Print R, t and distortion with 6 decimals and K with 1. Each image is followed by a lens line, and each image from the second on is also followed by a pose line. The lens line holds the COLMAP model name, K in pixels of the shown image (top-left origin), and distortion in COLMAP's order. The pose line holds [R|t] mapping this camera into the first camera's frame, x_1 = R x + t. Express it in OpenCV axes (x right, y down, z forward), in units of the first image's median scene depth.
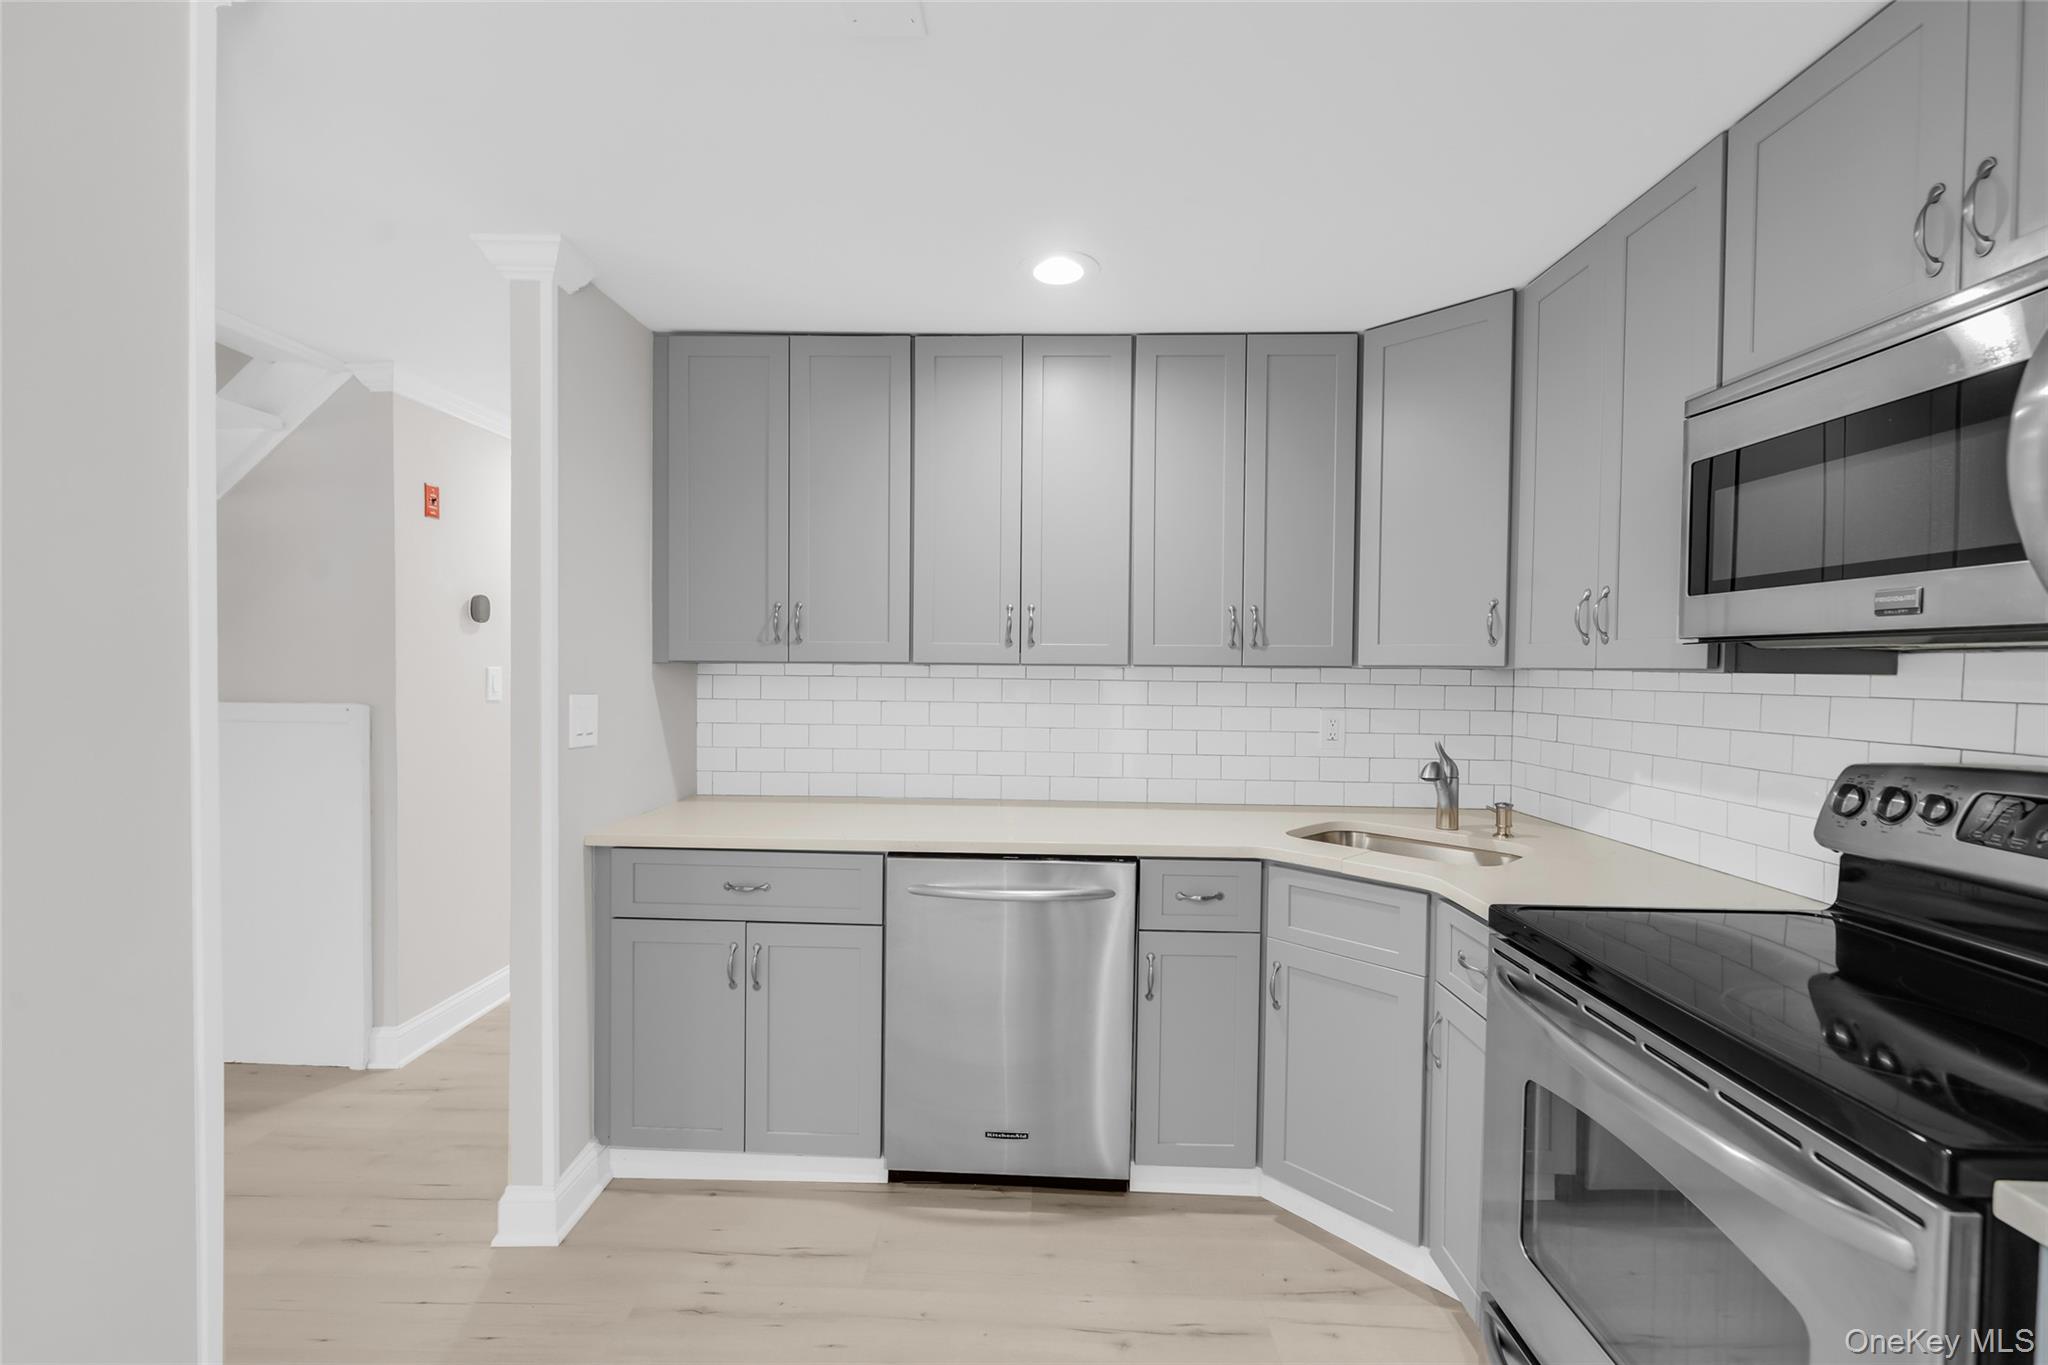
lens RADIAL K [[866.0, 0, 1024.0], [0, 866.0, 682.5], [0, 0, 1]] dist [-0.000778, 0.000011]
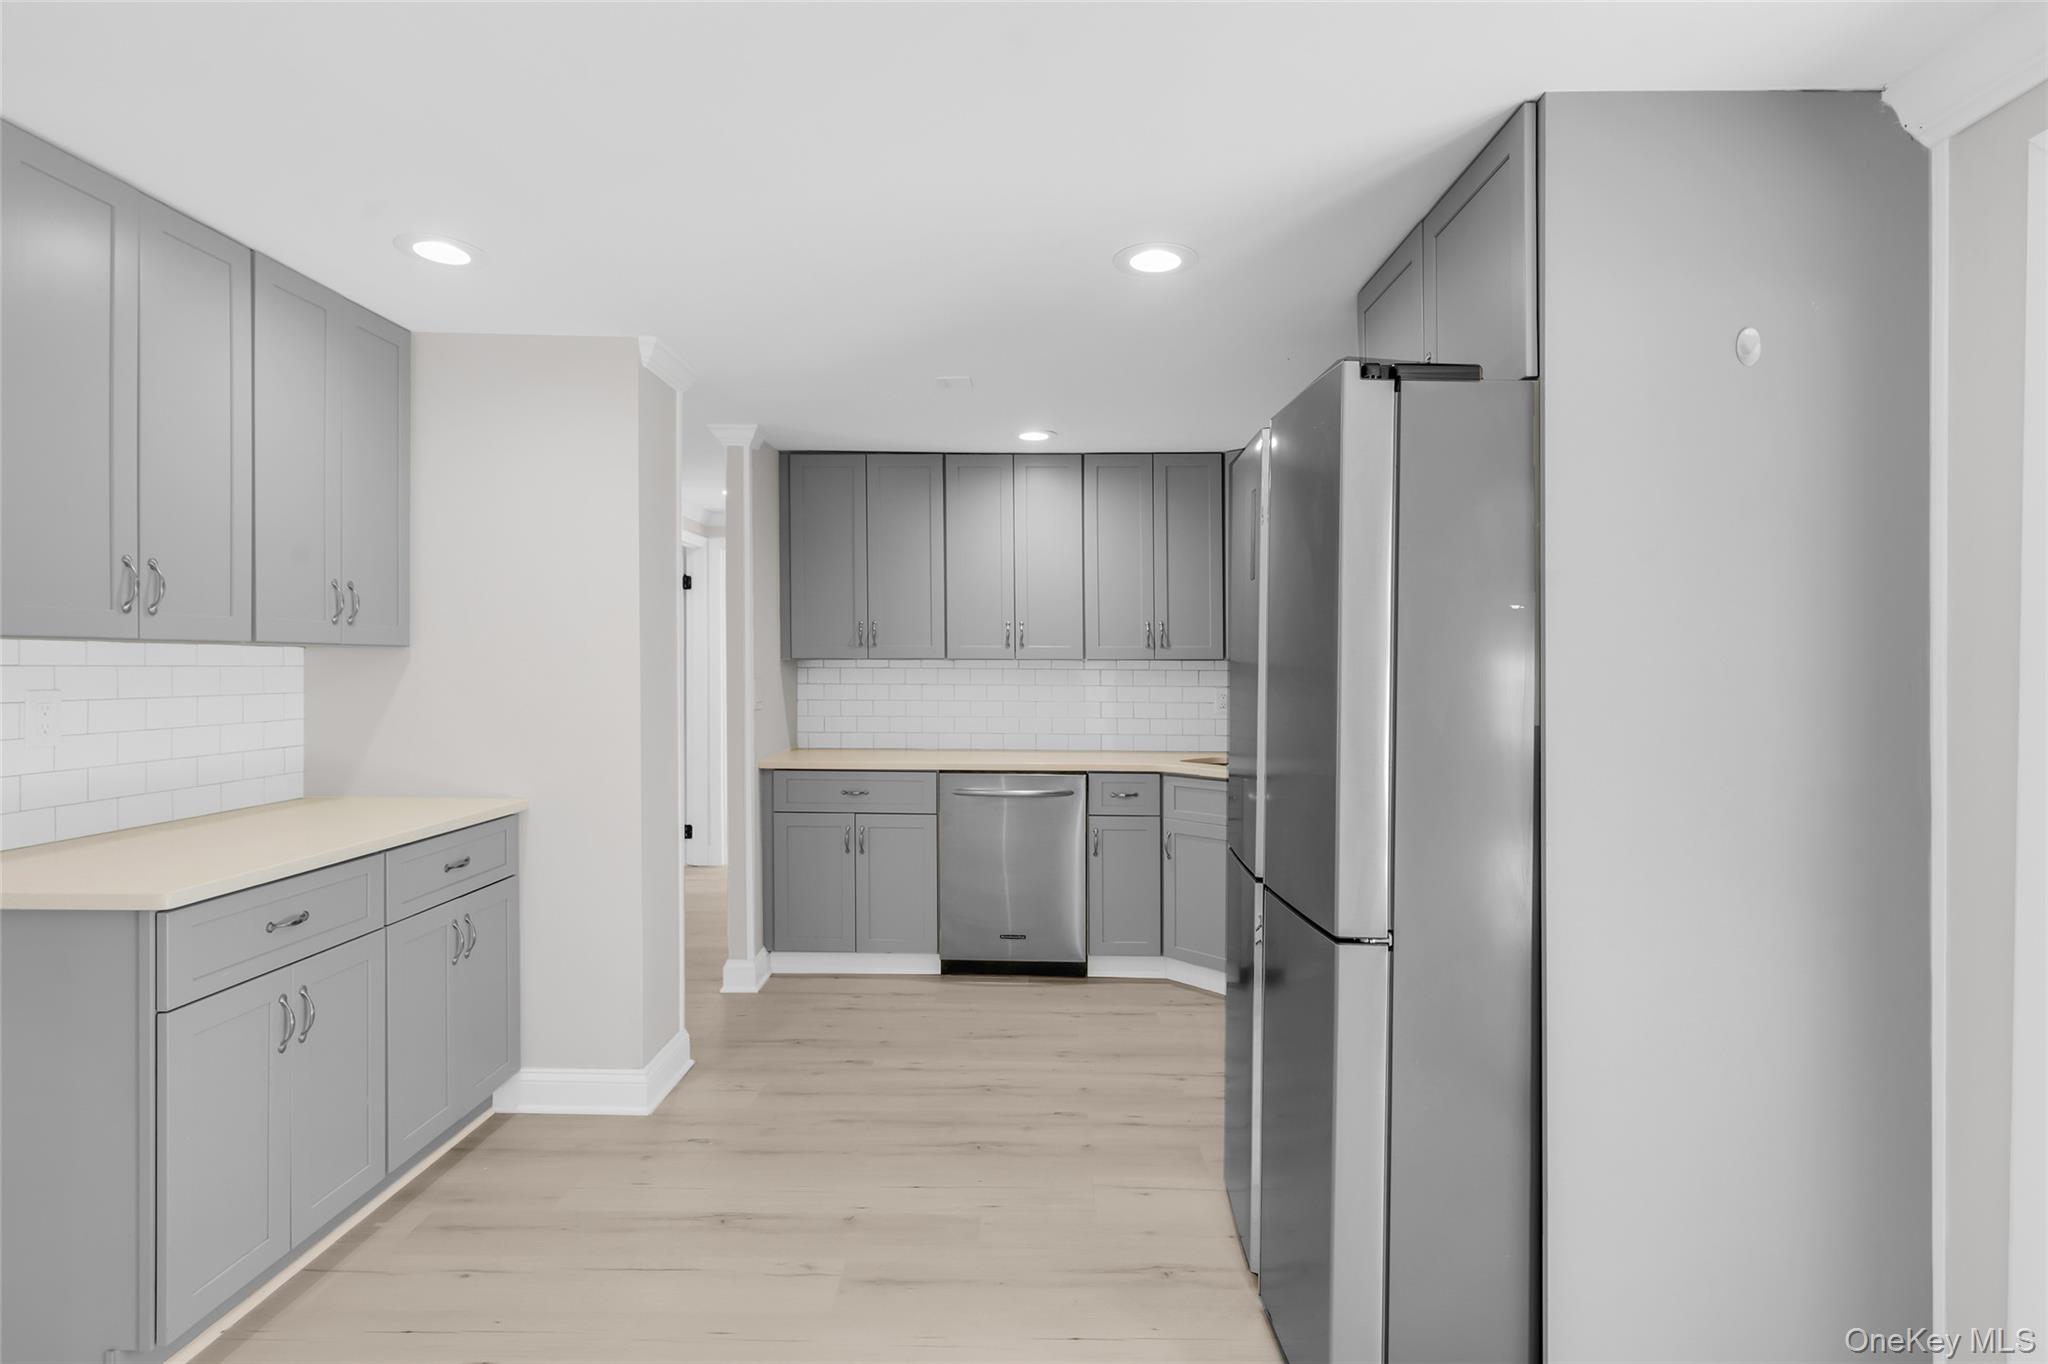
lens RADIAL K [[1048.2, 0, 999.4], [0, 1048.2, 662.5], [0, 0, 1]] dist [0.000607, -0.000008]
pose [[0.999894, -0.007289, 0.012634, -0.064482], [0.007530, 0.999789, -0.019110, 0.024276], [-0.012492, 0.019203, 0.999738, -1.033594]]
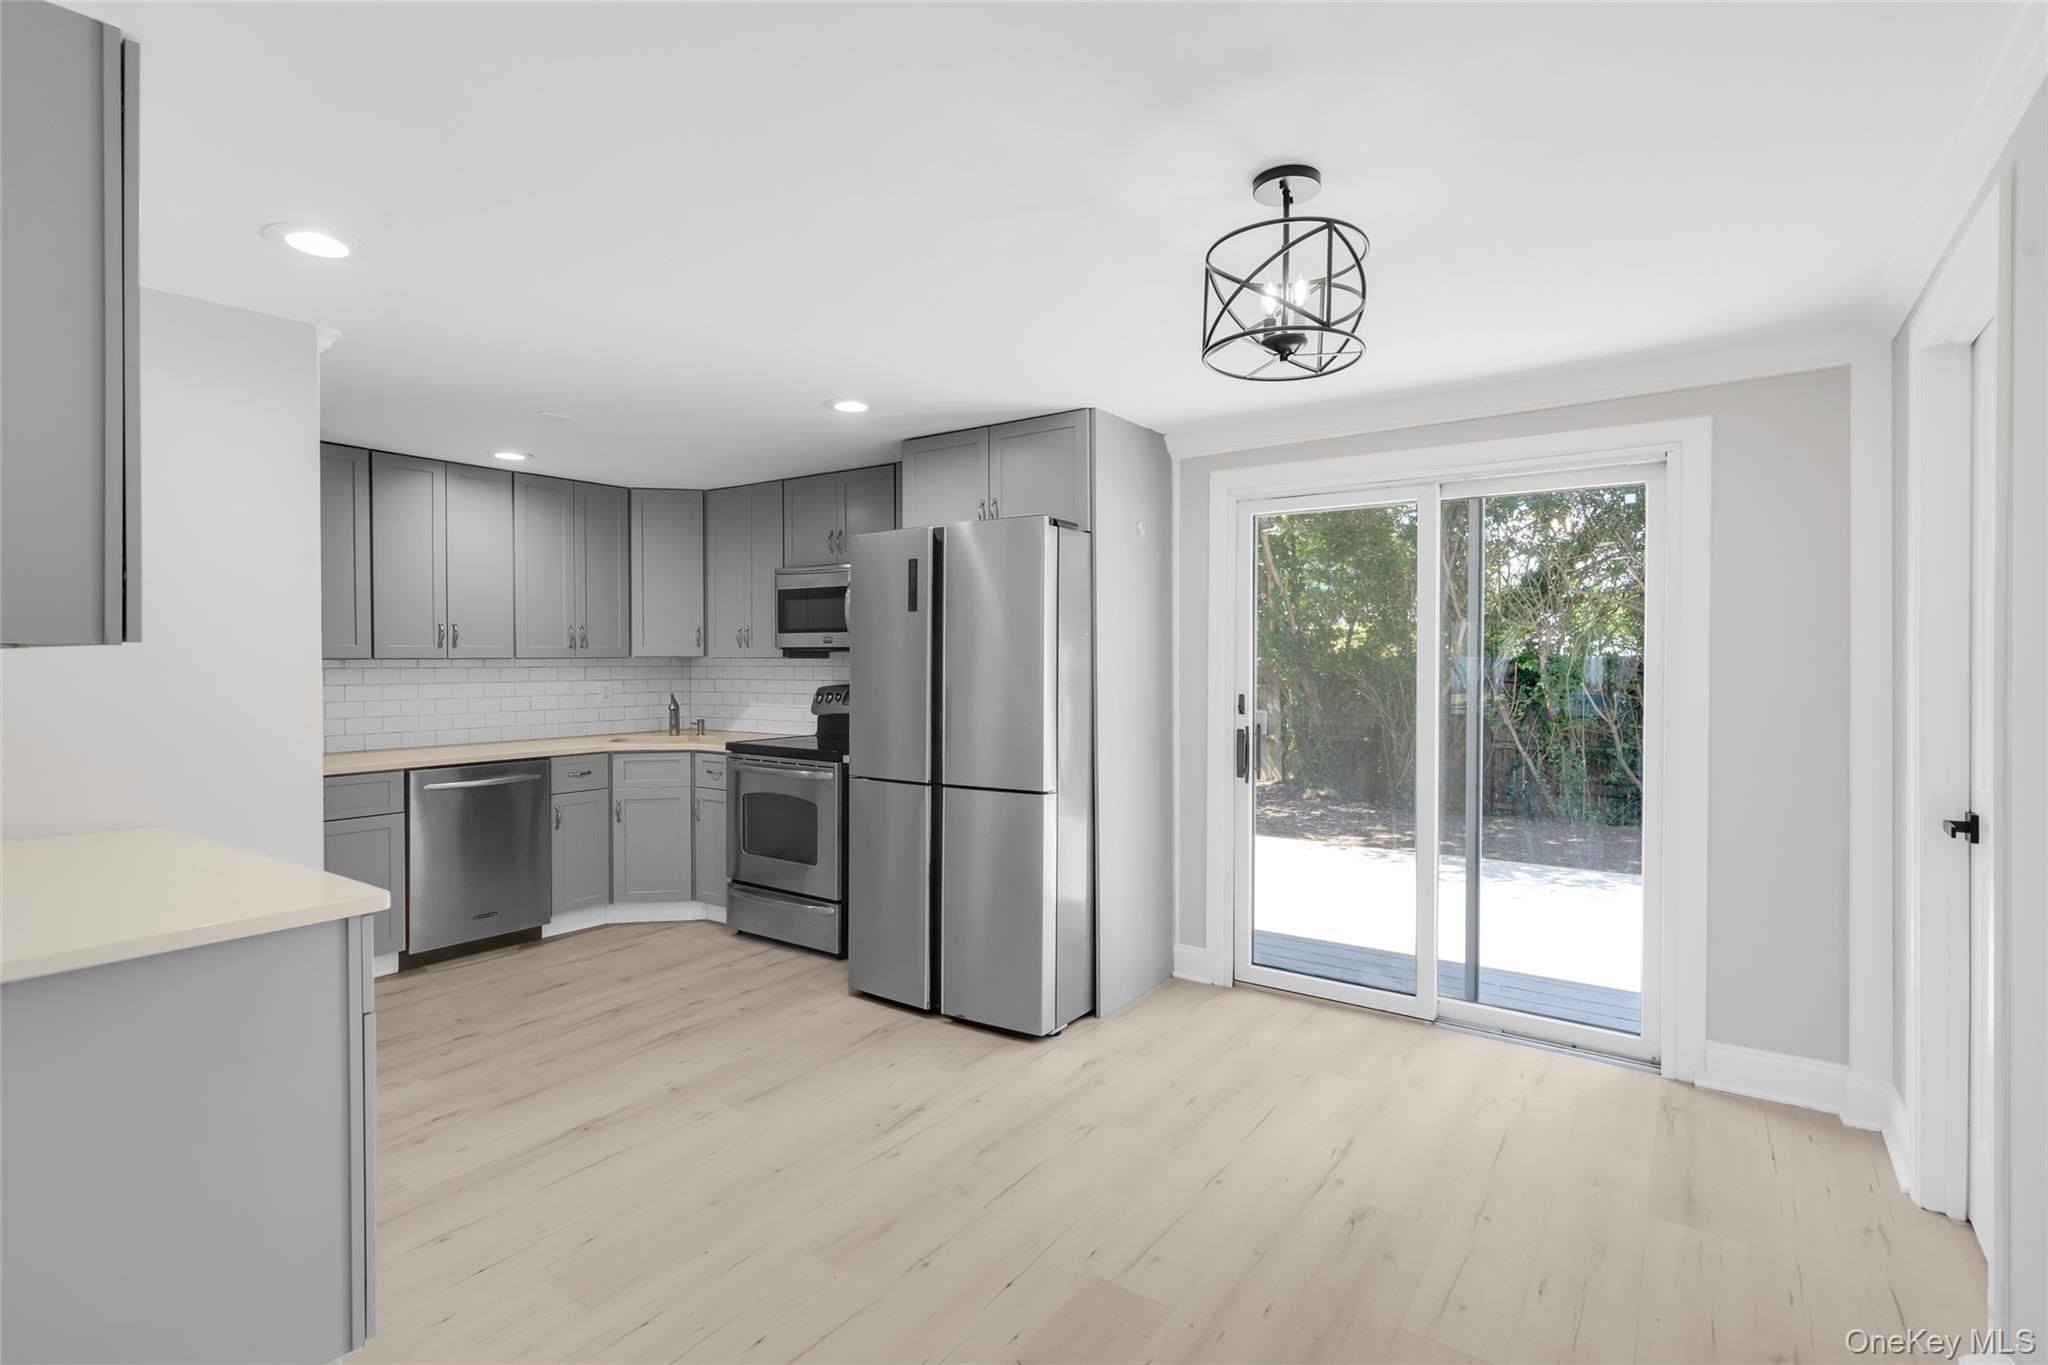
lens RADIAL K [[970.5, 0, 1021.2], [0, 970.5, 661.8], [0, 0, 1]] dist [-0.001289, -0.000639]
pose [[0.558780, -0.017398, 0.829134, -1.051880], [0.026543, 0.999643, 0.003088, 0.009338], [-0.828891, 0.020282, 0.559042, -1.068933]]
